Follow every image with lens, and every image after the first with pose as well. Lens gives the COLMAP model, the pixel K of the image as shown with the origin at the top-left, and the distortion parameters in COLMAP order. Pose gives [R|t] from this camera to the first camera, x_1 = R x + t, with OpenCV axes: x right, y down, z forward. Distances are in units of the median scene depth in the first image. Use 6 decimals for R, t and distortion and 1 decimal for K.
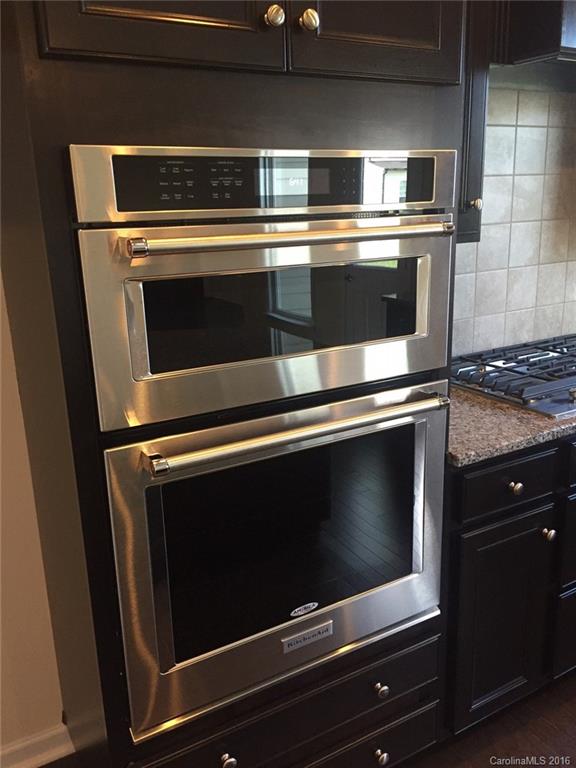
lens RADIAL K [[663.5, 0, 287.7], [0, 663.5, 383.3], [0, 0, 1]] dist [0.017805, -0.000483]
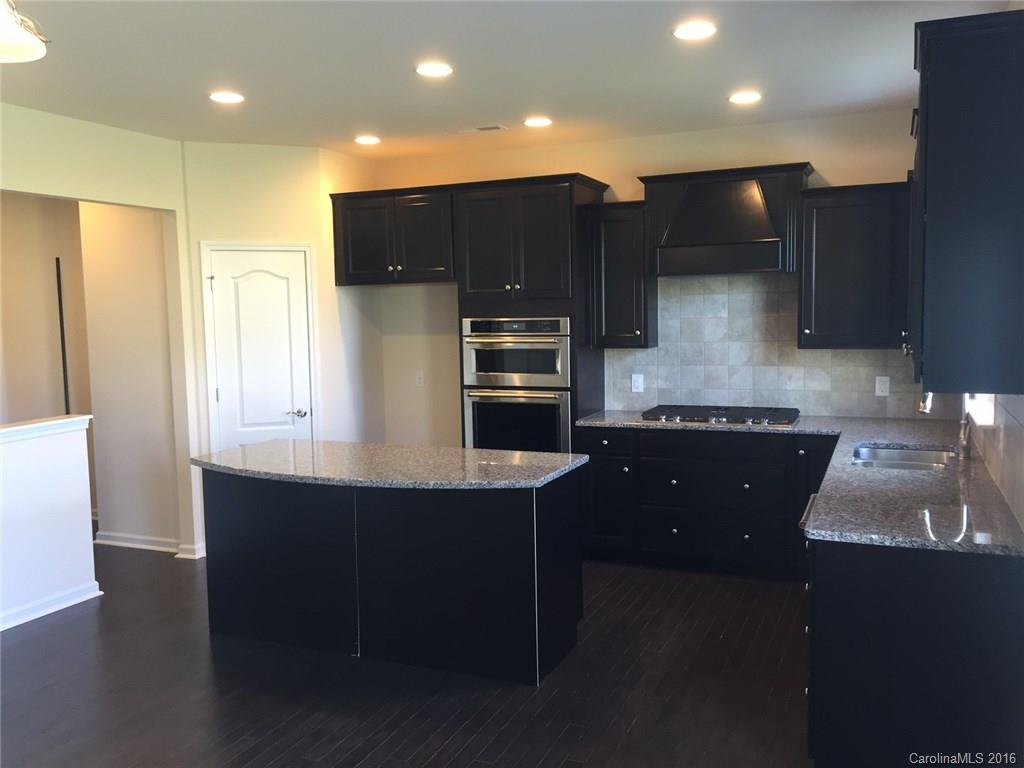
lens RADIAL K [[884.7, 0, 512.5], [0, 884.7, 384.5], [0, 0, 1]] dist [0.017805, -0.000483]
pose [[0.601235, 0.085126, -0.794525, 2.453011], [-0.210258, 0.976124, -0.054523, 0.175998], [0.770914, 0.199836, 0.604778, -1.194179]]
